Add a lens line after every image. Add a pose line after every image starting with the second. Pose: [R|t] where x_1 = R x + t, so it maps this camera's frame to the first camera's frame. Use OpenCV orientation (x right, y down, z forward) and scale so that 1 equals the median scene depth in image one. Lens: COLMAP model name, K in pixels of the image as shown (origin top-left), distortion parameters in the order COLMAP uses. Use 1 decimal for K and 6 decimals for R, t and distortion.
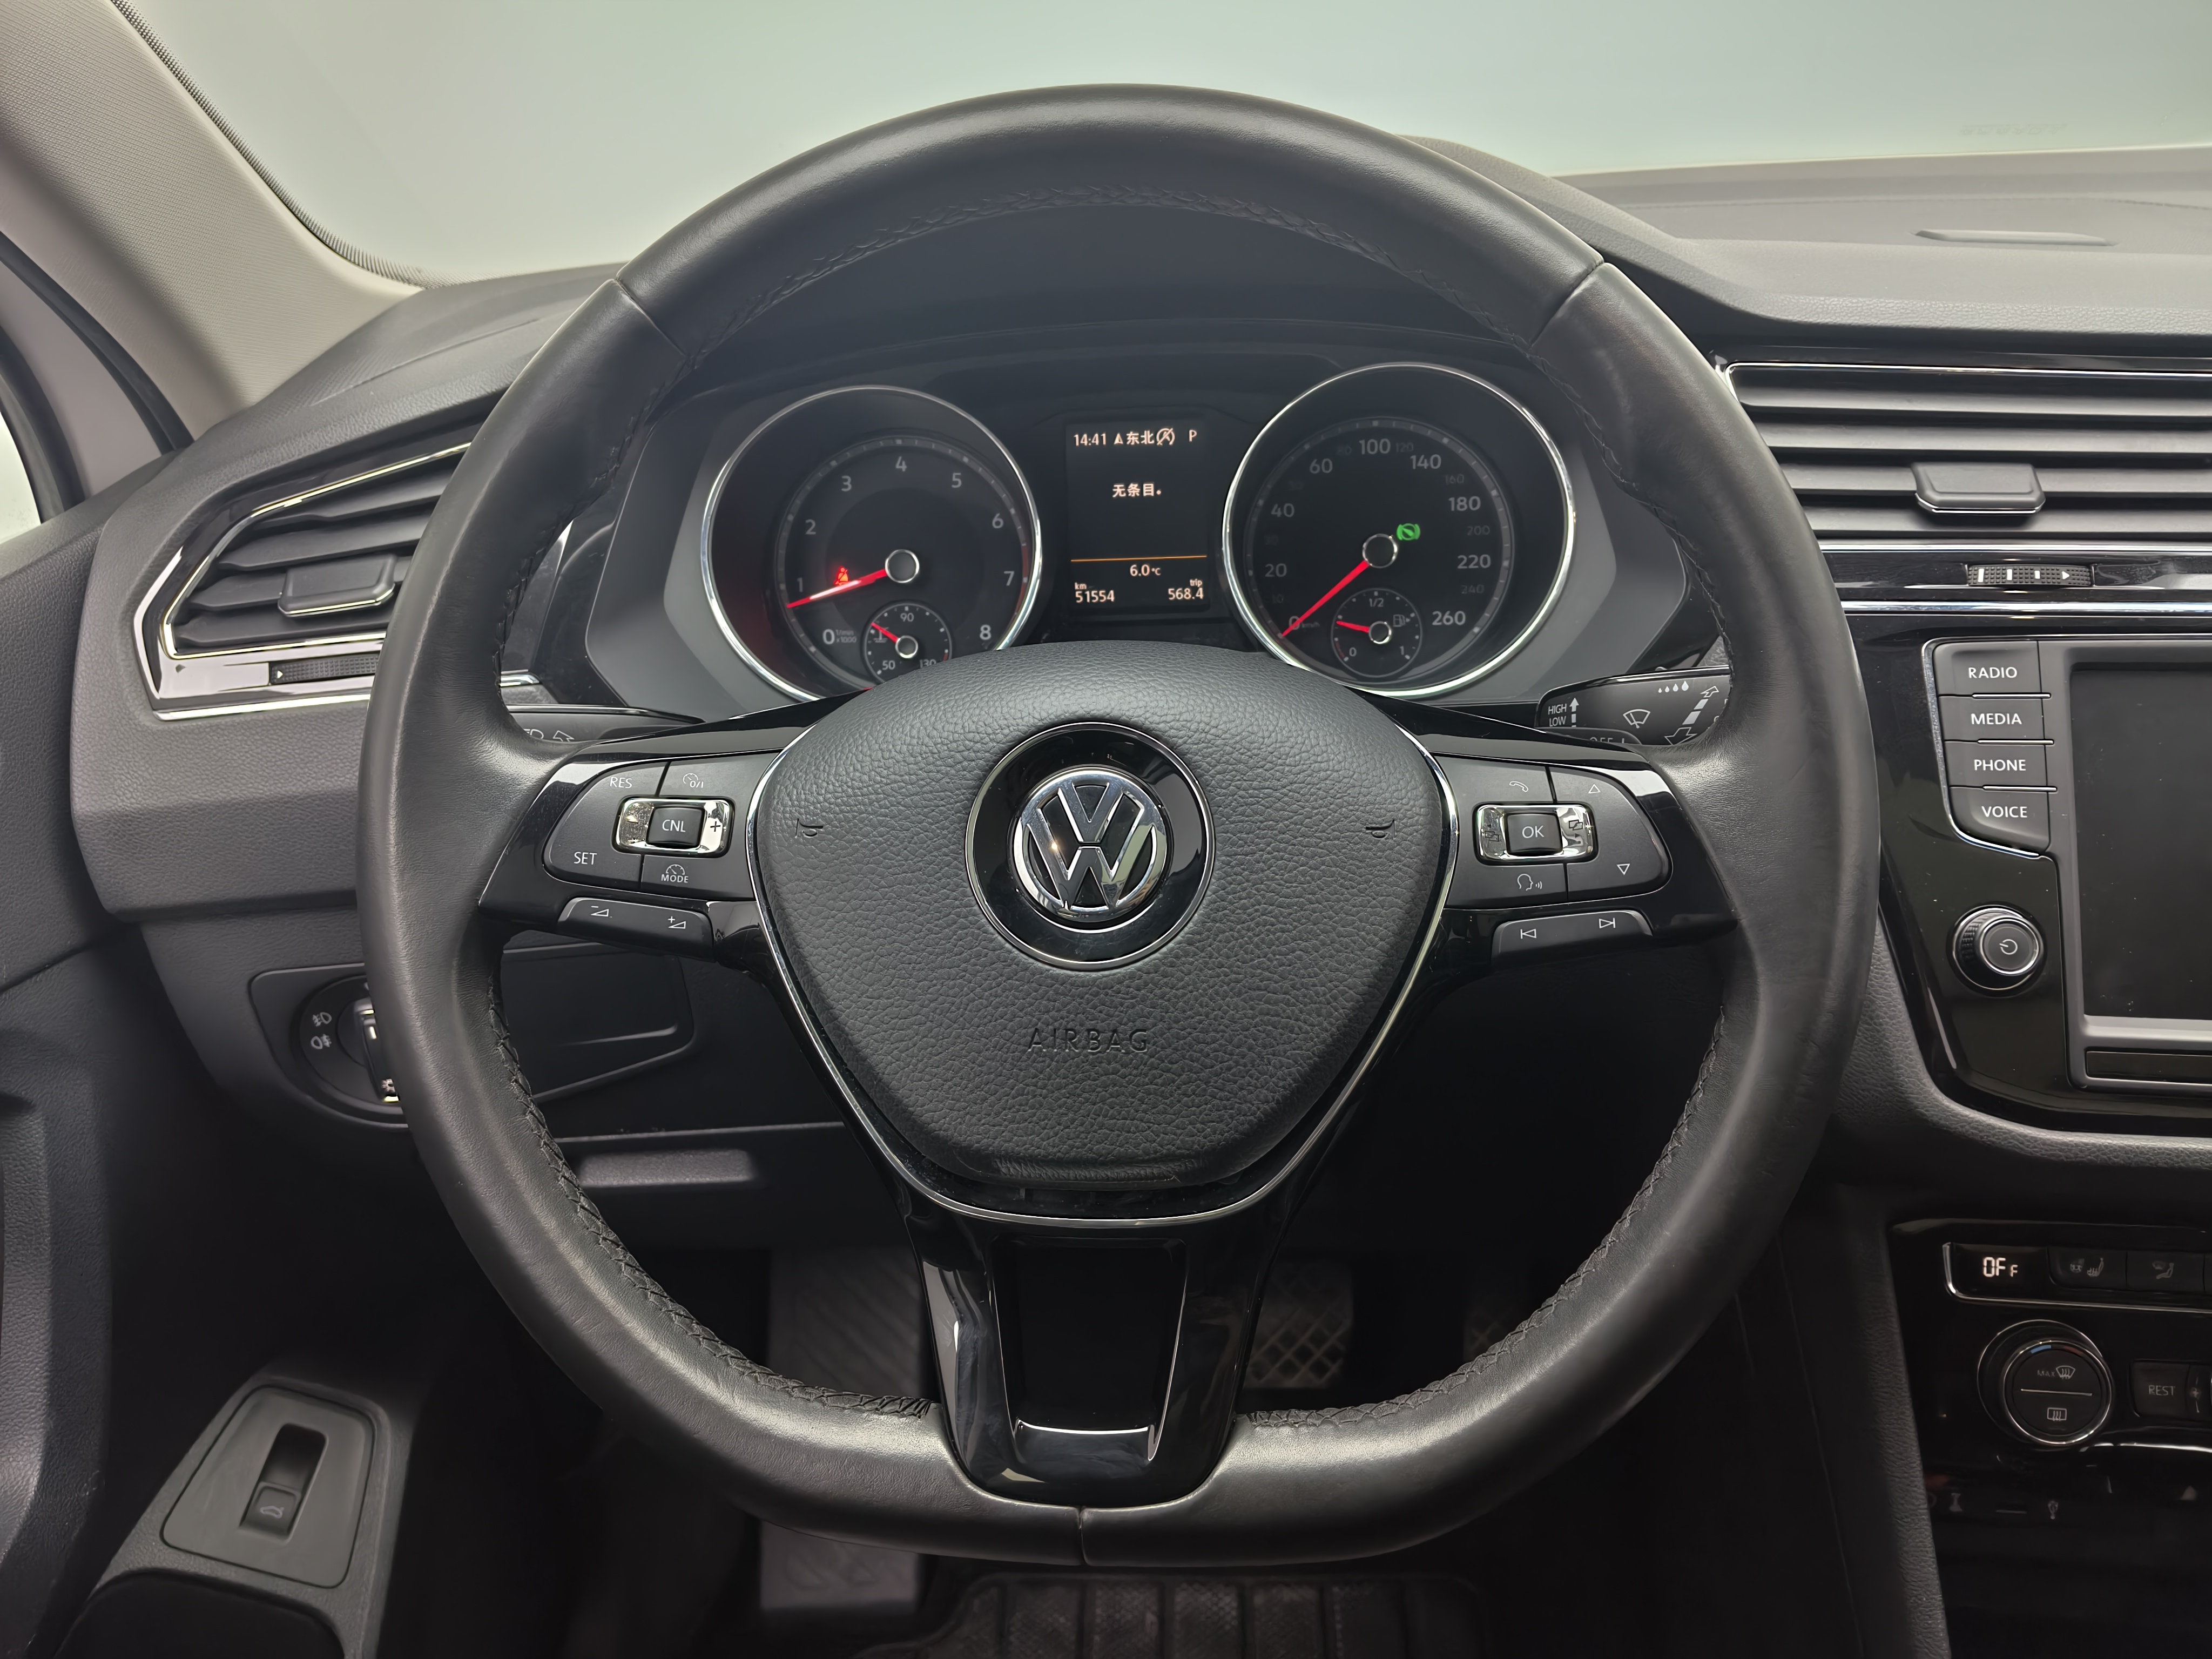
lens RADIAL K [[1668.7, 0, 1106.0], [0, 1668.7, 829.5], [0, 0, 1]] dist [0.109417, -0.230383]
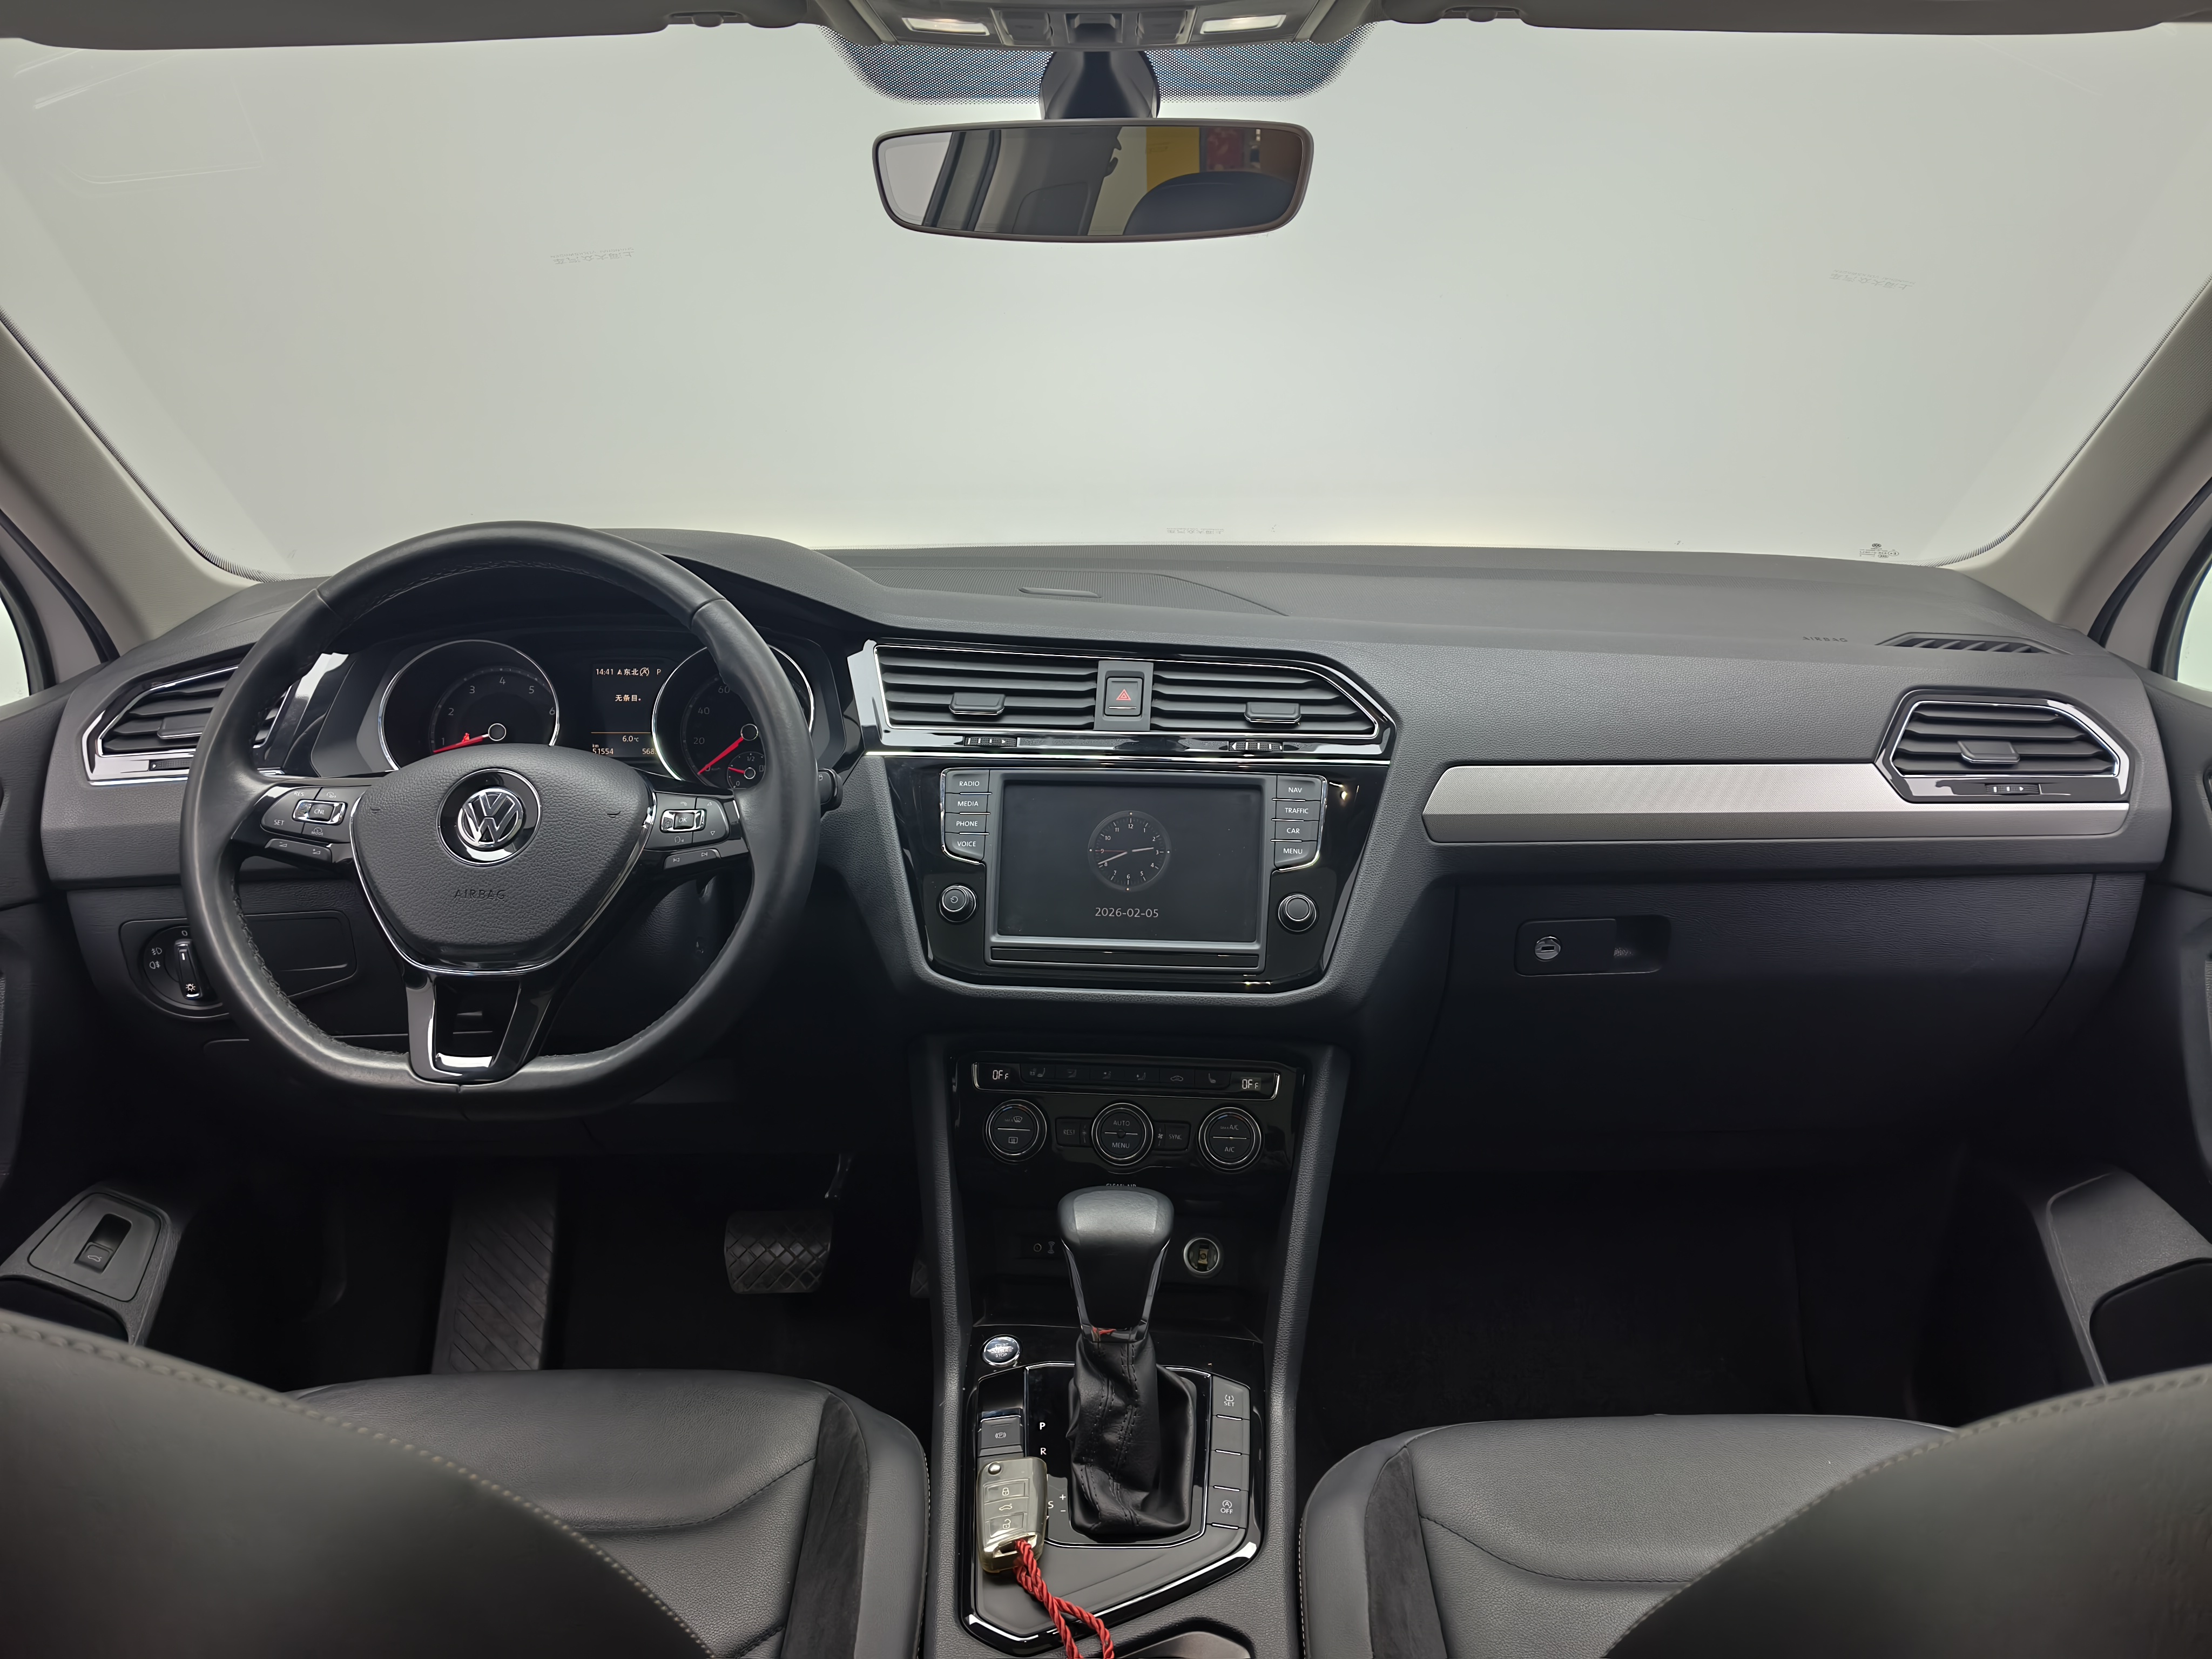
lens RADIAL K [[1676.4, 0, 1106.0], [0, 1676.4, 829.5], [0, 0, 1]] dist [0.147767, -0.234784]
pose [[0.998166, 0.027079, 0.054151, 0.475385], [-0.017646, 0.985689, -0.167650, 0.269515], [-0.057915, 0.166387, 0.984358, -0.947388]]
